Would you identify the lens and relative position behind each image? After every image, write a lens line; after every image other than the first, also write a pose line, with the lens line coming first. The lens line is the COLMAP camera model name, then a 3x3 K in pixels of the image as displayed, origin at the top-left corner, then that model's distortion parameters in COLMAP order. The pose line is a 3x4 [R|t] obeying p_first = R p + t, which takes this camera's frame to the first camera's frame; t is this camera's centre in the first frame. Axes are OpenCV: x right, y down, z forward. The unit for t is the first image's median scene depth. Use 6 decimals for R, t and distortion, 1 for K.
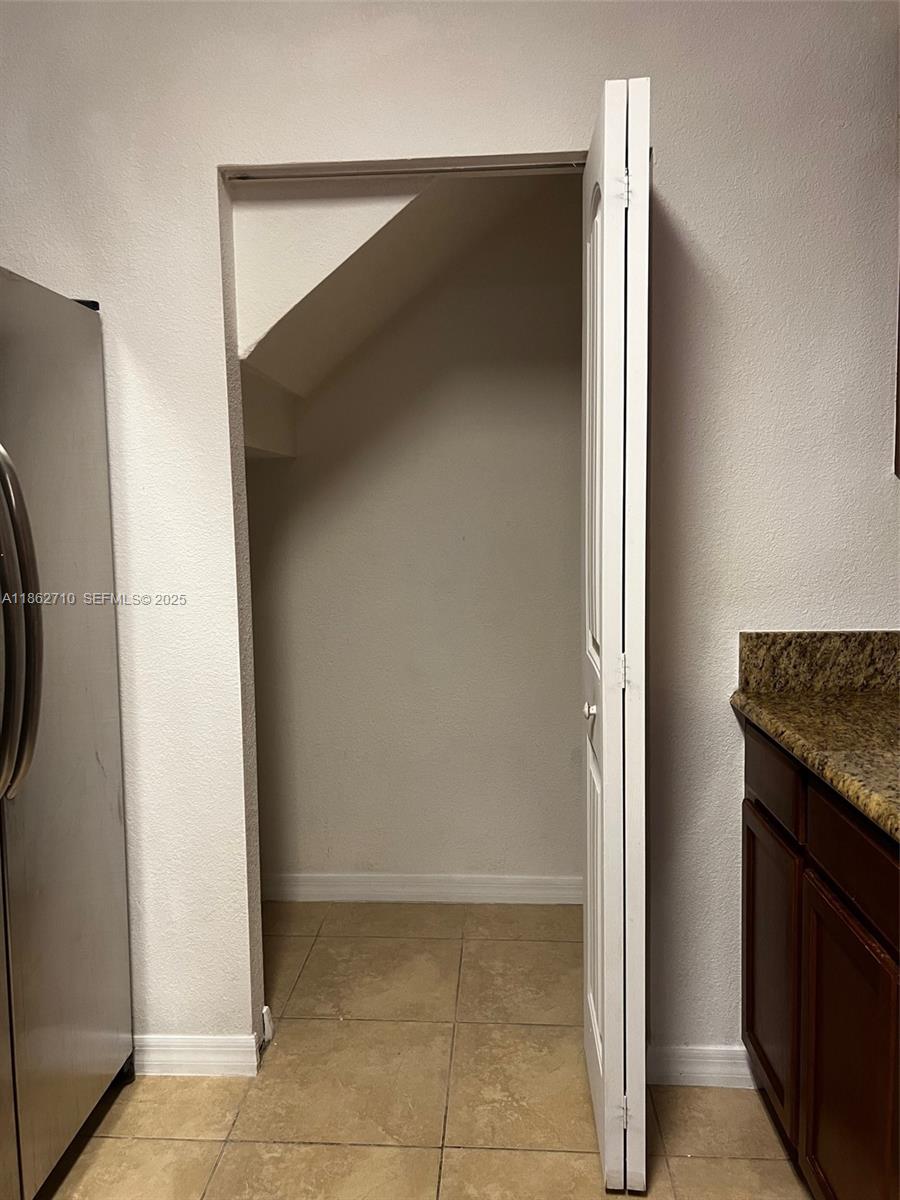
lens RADIAL K [[909.7, 0, 448.5], [0, 909.7, 597.9], [0, 0, 1]] dist [0.008623, 0.000166]
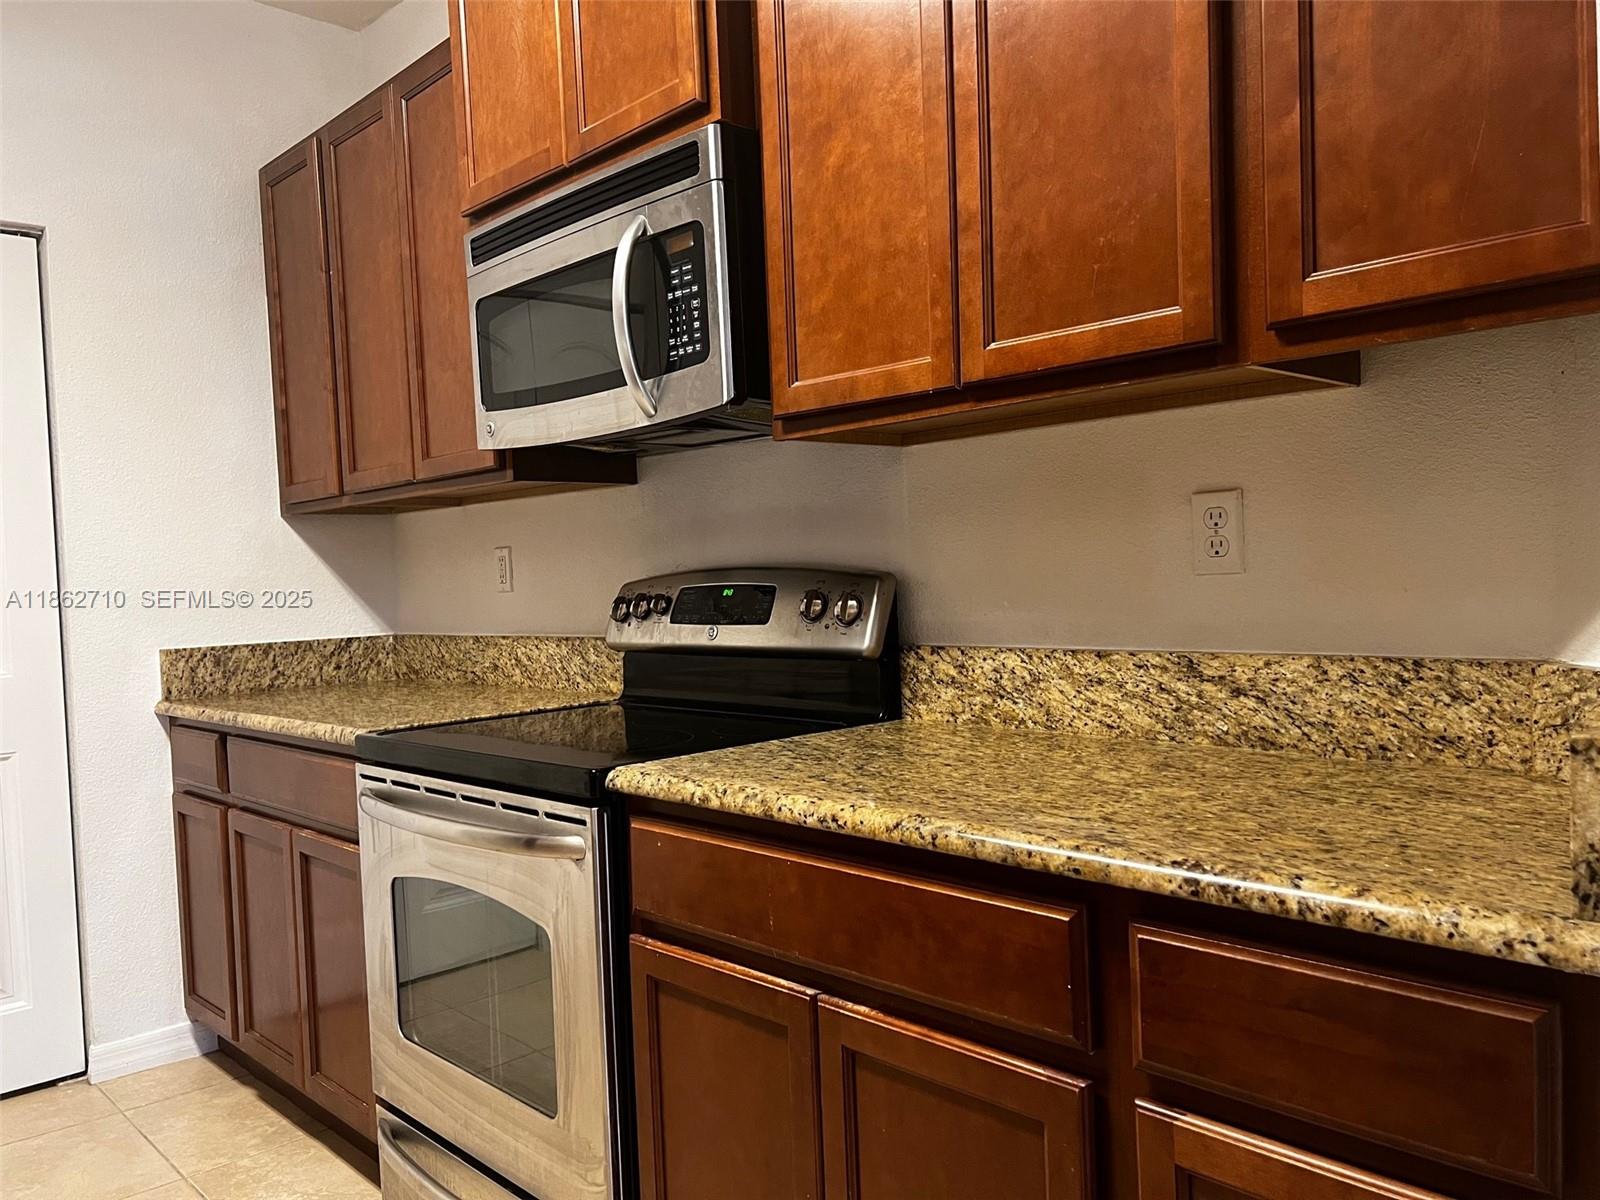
lens RADIAL K [[1213.0, 0, 800.6], [0, 1213.0, 603.8], [0, 0, 1]] dist [0.008623, 0.000166]
pose [[0.686905, -0.035008, 0.725904, -0.247372], [0.092079, 0.994982, -0.039147, 0.116694], [-0.720890, 0.093731, 0.686682, -0.673670]]
